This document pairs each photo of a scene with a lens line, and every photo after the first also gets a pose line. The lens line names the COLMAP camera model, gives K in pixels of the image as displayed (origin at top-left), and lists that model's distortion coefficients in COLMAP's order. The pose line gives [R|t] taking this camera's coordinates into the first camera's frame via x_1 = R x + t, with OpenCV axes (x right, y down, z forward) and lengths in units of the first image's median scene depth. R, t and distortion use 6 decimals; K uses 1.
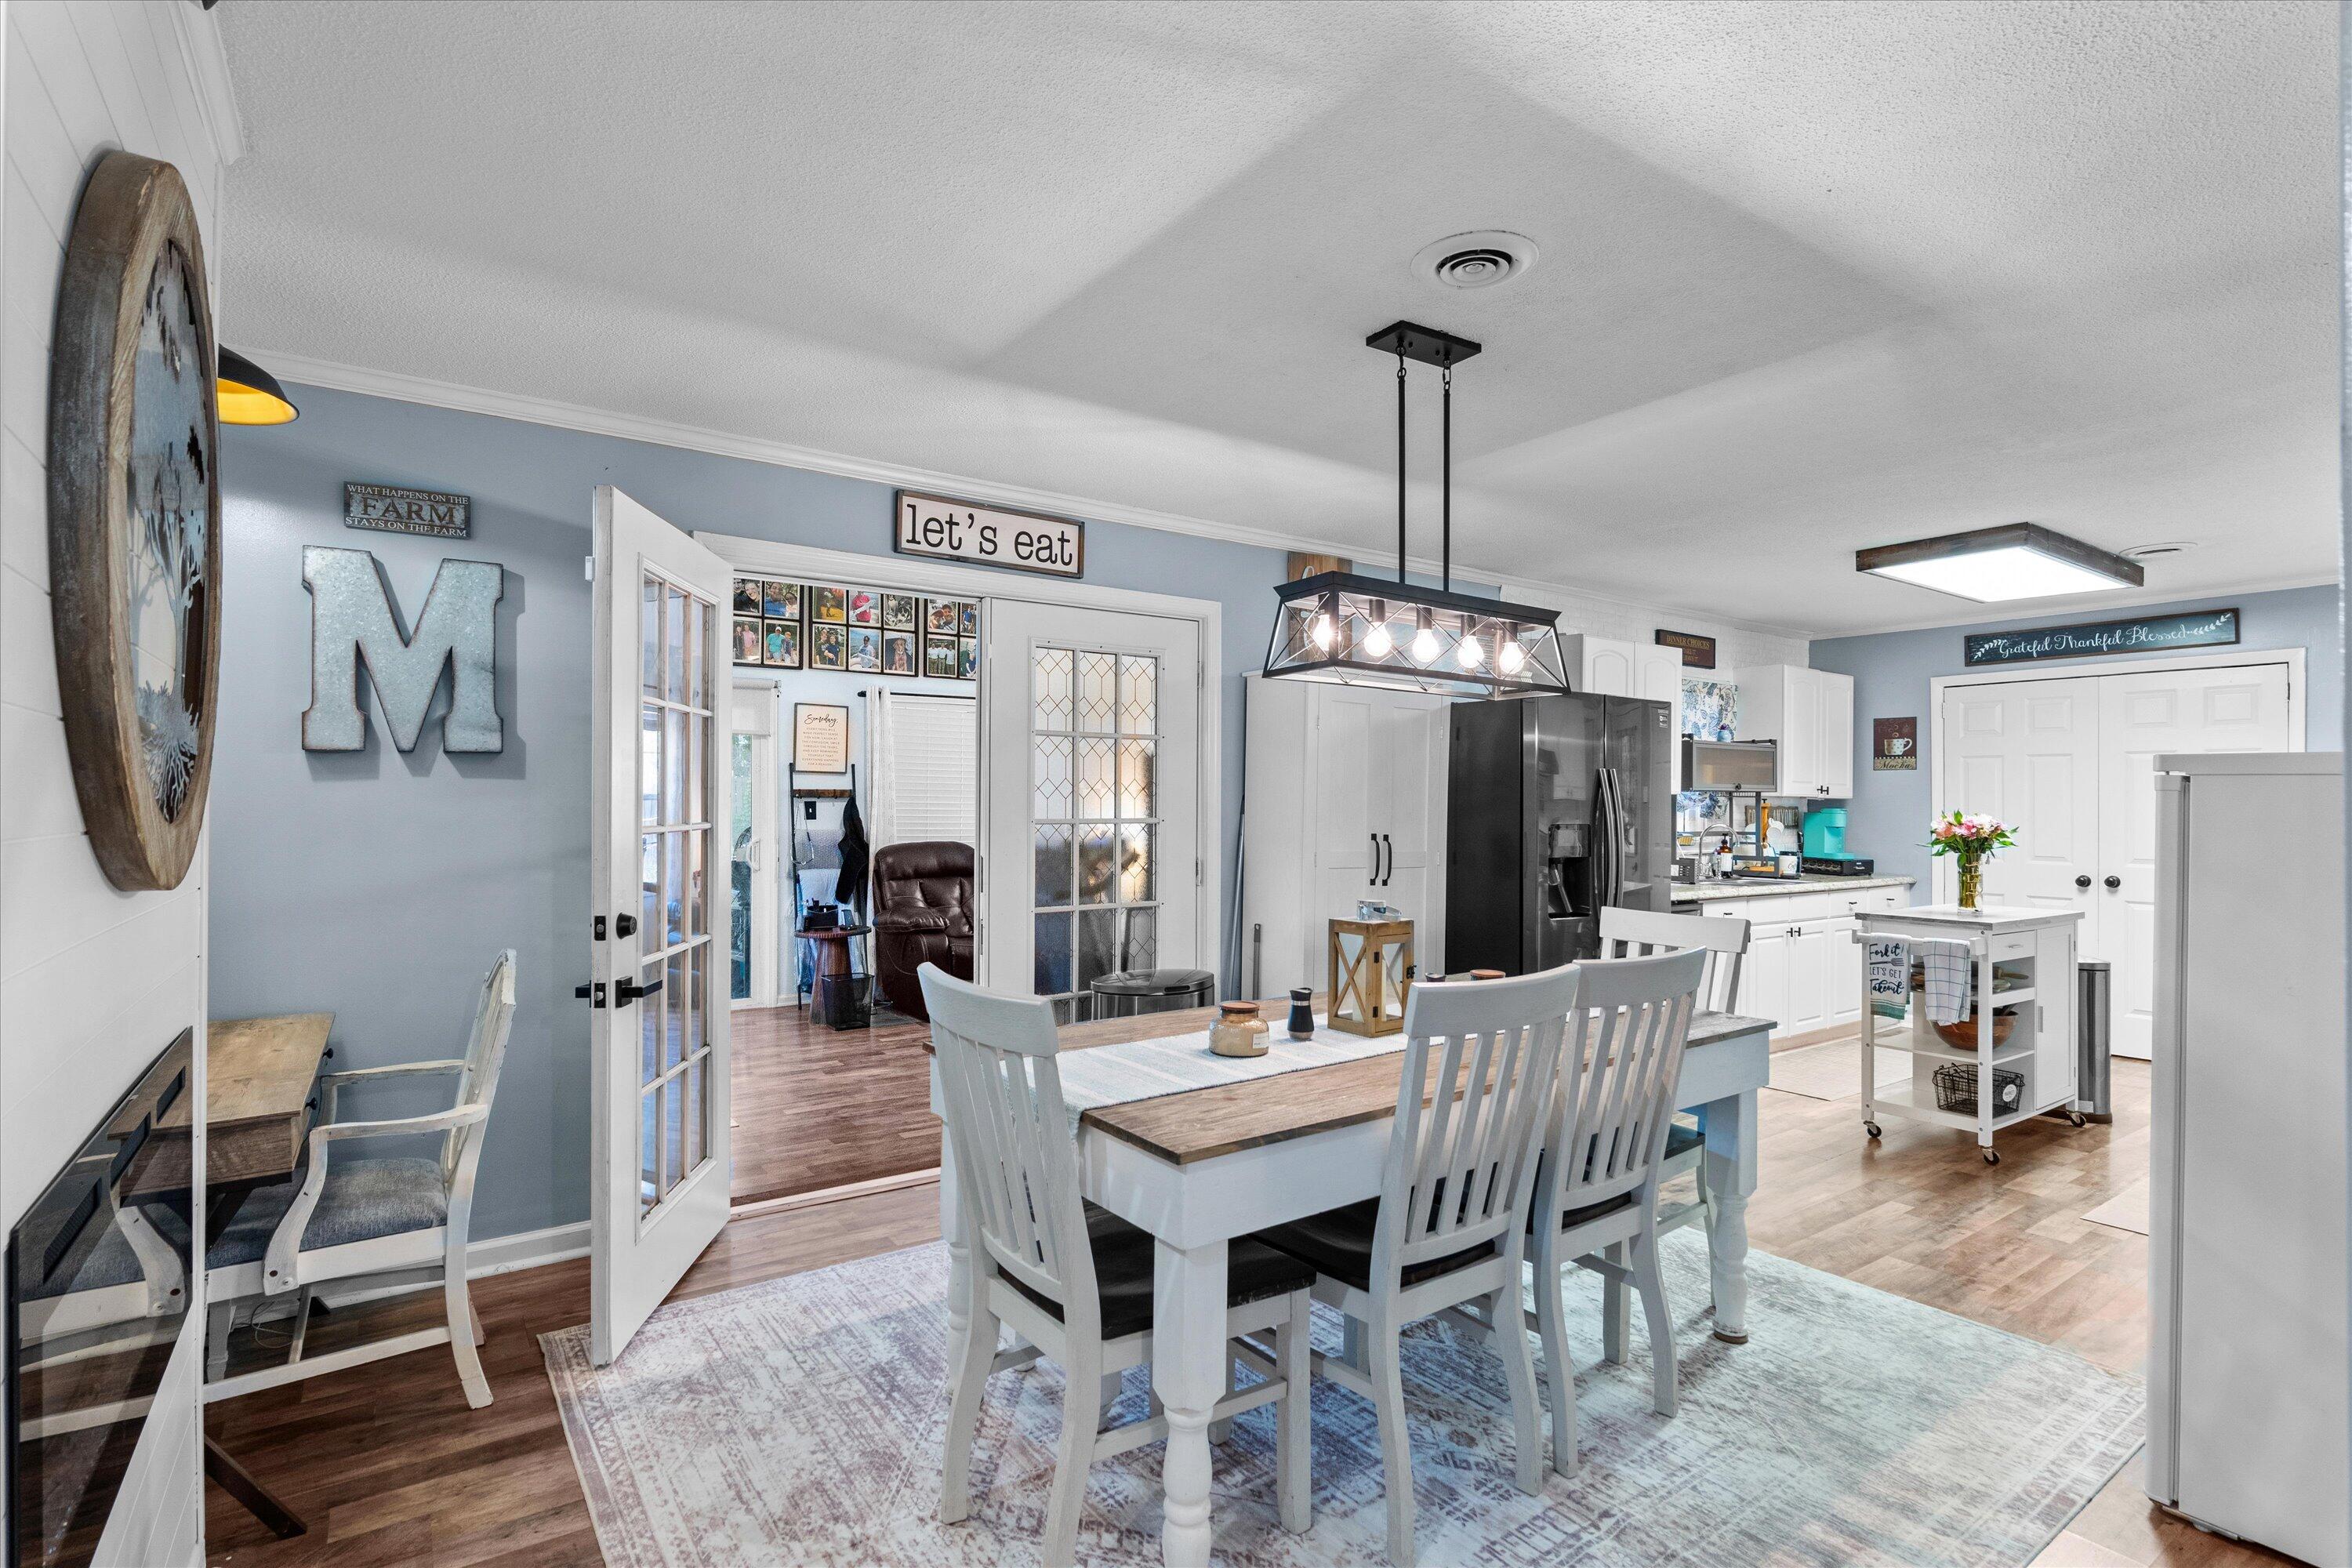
lens RADIAL K [[1090.4, 0, 1178.1], [0, 1090.4, 789.7], [0, 0, 1]] dist [-0.029317, 0.010528]
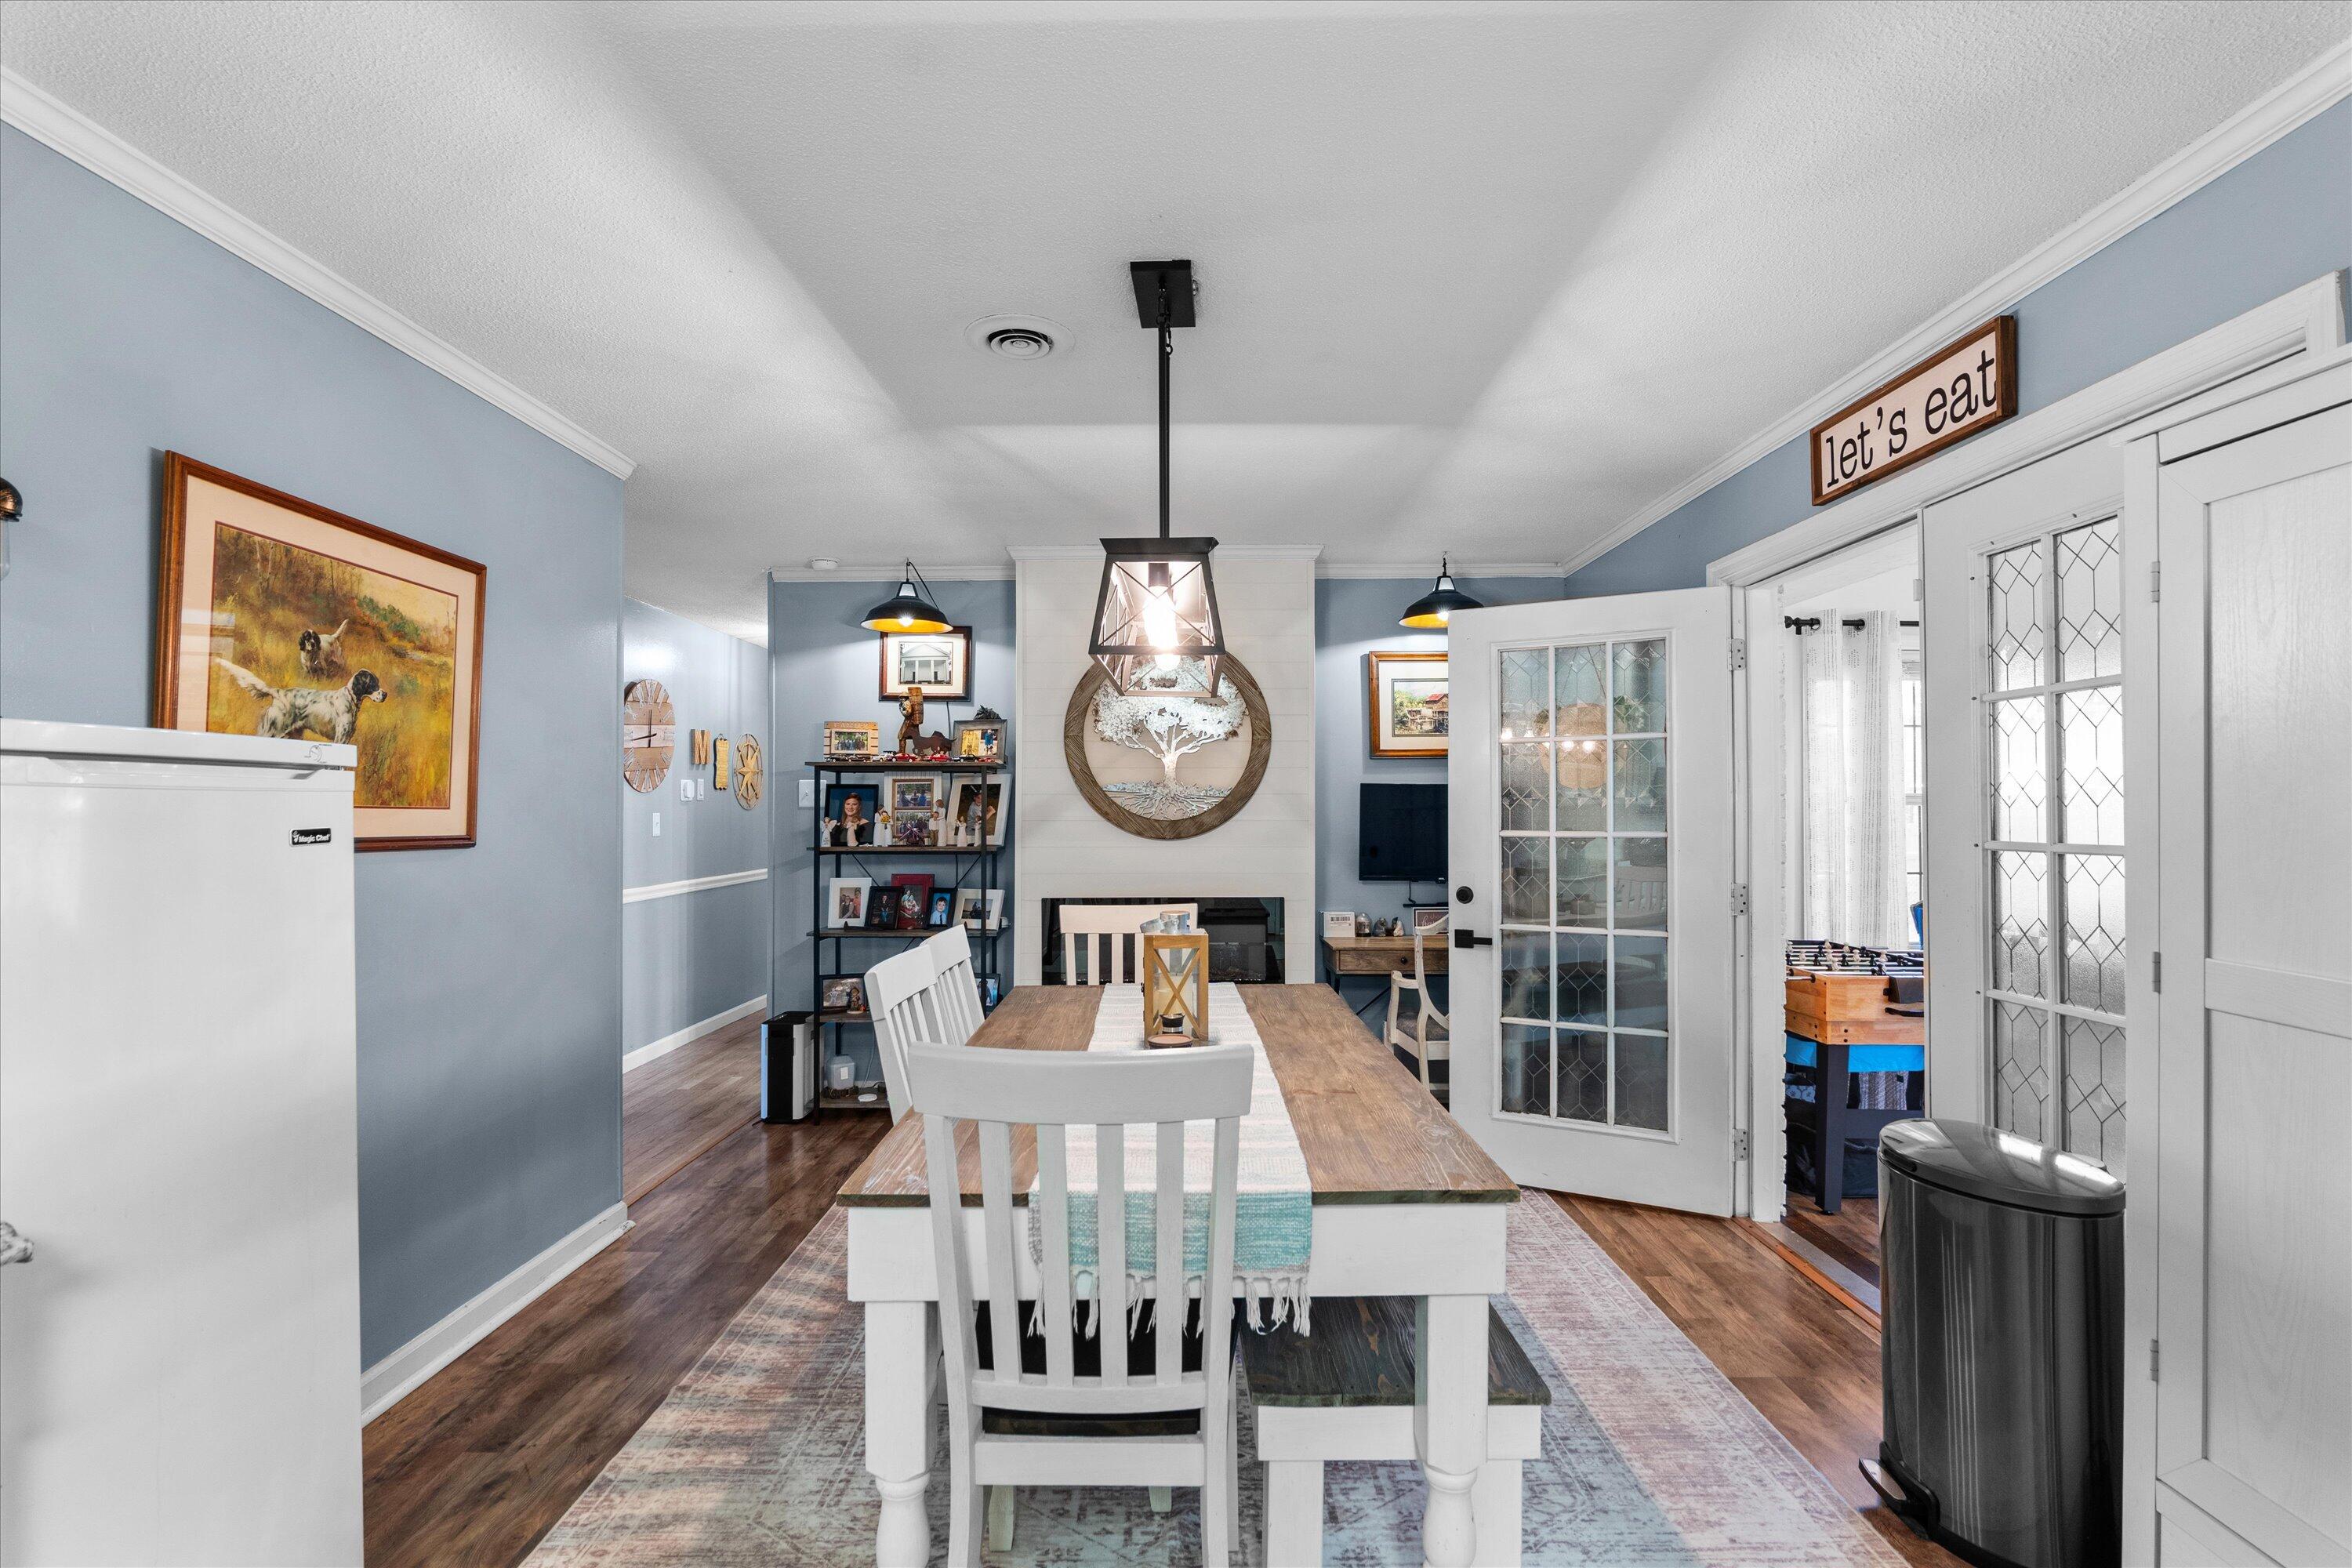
lens RADIAL K [[1090.4, 0, 1178.1], [0, 1090.4, 789.7], [0, 0, 1]] dist [-0.029317, 0.010528]
pose [[-0.570680, -0.026557, -0.820743, 0.640719], [-0.002688, 0.999532, -0.030474, 0.019289], [0.821168, -0.015185, -0.570484, 1.013509]]
